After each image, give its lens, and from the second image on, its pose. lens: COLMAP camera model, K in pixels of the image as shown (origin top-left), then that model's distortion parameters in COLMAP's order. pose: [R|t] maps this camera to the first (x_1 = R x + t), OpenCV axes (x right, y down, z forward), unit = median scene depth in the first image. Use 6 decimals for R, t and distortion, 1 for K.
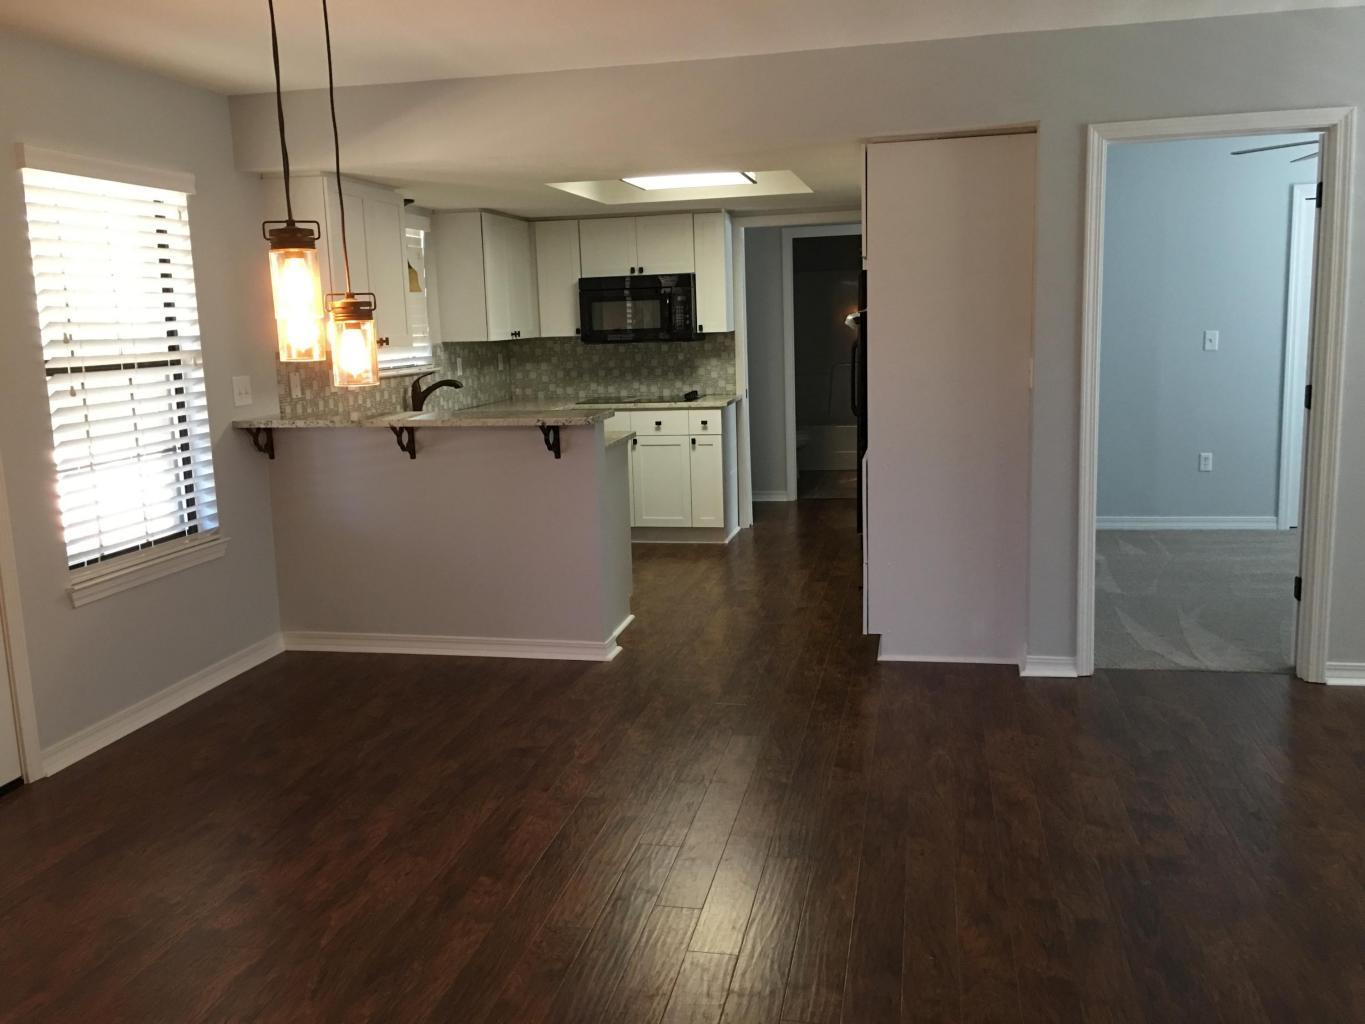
lens RADIAL K [[1161.3, 0, 685.0], [0, 1161.3, 493.6], [0, 0, 1]] dist [0.077082, -0.131085]
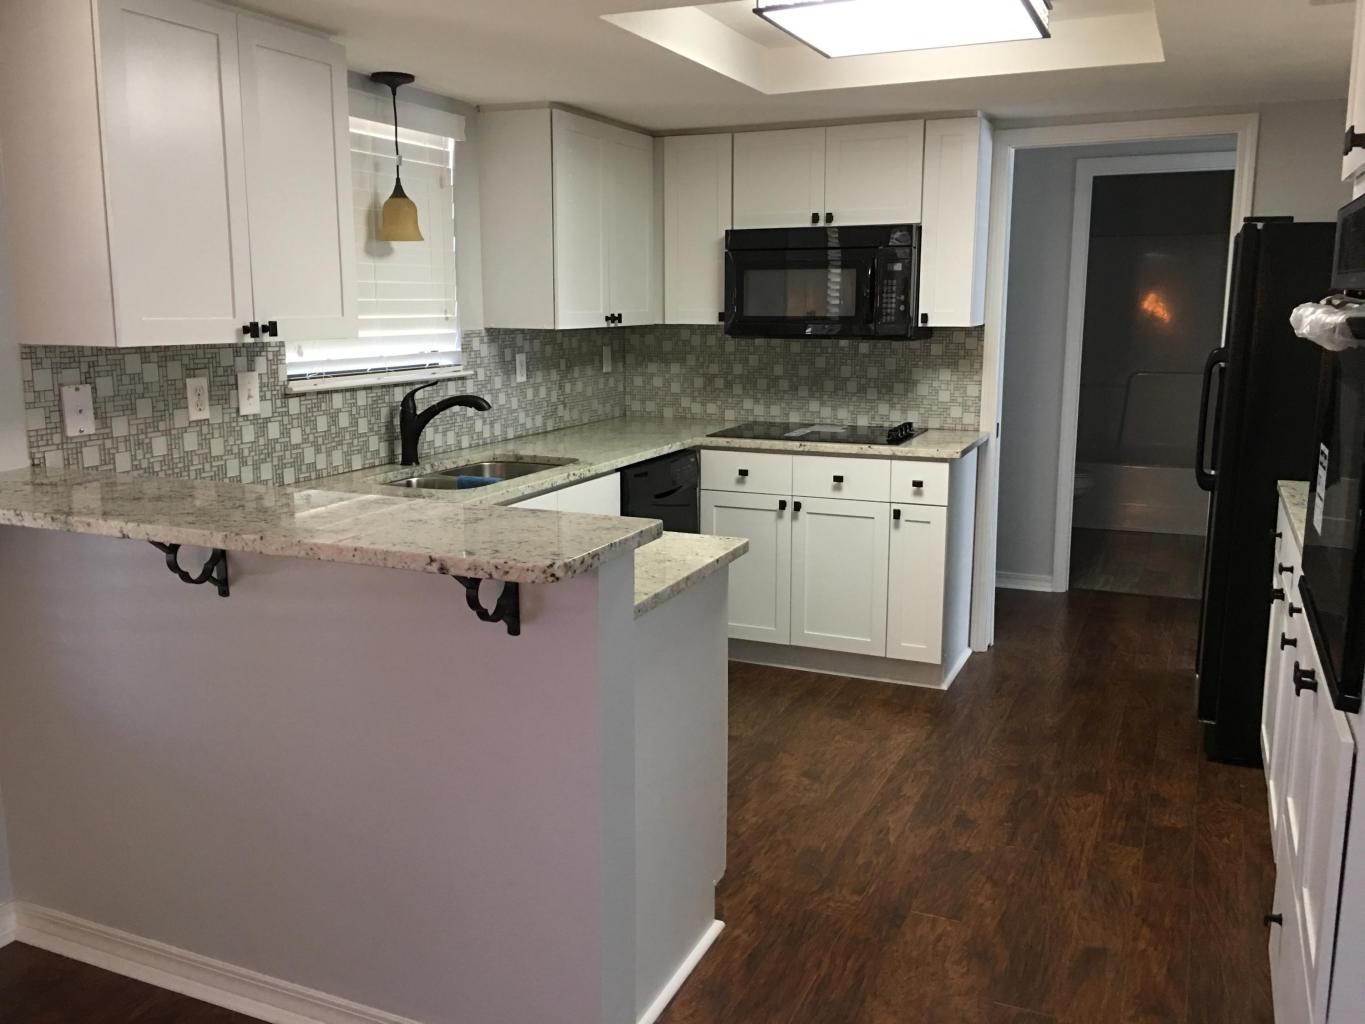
lens RADIAL K [[1161.3, 0, 685.0], [0, 1161.3, 493.6], [0, 0, 1]] dist [0.077082, -0.131085]
pose [[0.977412, 0.067461, -0.200287, 0.019076], [-0.063459, 0.997637, 0.026338, -0.061875], [0.201591, -0.013033, 0.979383, 0.396537]]
